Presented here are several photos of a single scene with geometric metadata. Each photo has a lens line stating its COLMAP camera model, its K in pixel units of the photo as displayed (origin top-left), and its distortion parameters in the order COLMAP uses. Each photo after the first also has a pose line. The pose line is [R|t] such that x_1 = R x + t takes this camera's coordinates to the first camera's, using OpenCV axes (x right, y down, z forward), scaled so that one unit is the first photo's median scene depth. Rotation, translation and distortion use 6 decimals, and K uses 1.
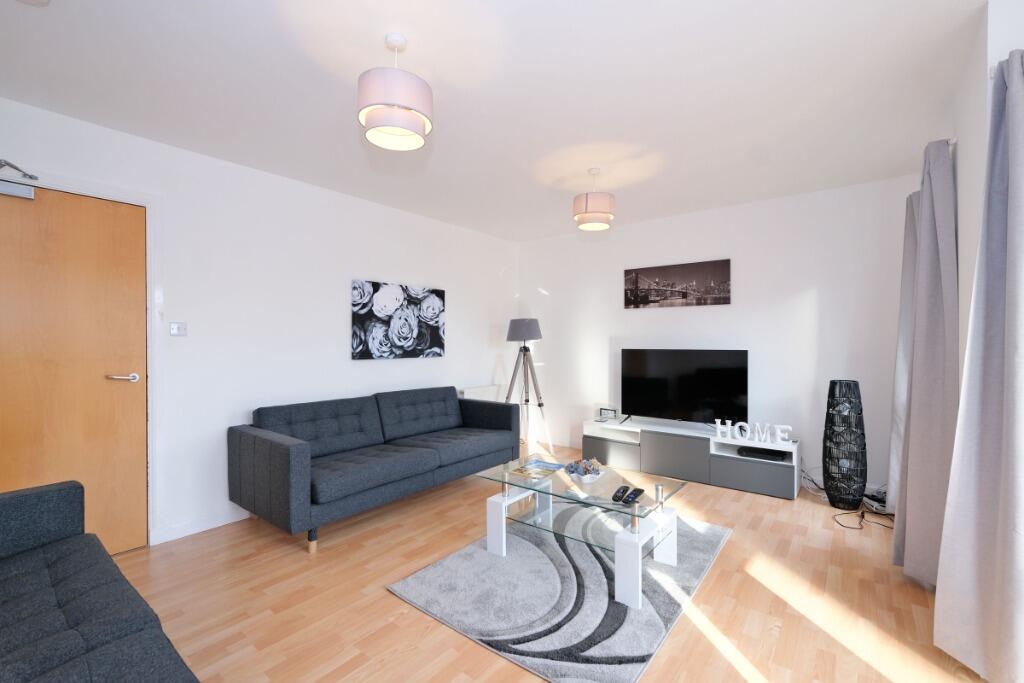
lens RADIAL K [[445.7, 0, 515.7], [0, 445.7, 343.1], [0, 0, 1]] dist [-0.002619, -0.000493]
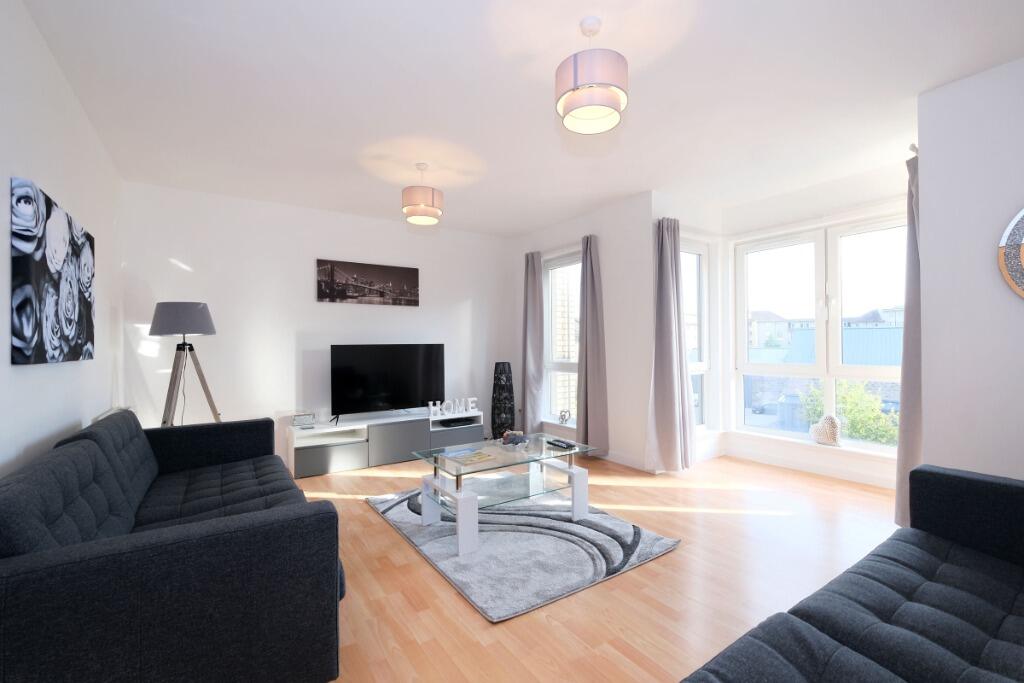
lens RADIAL K [[445.7, 0, 515.7], [0, 445.7, 343.1], [0, 0, 1]] dist [-0.002619, -0.000493]
pose [[0.310844, 0.003290, 0.950455, -0.573663], [0.014682, 0.999858, -0.008263, 0.024995], [-0.950348, 0.016524, 0.310751, 0.382298]]
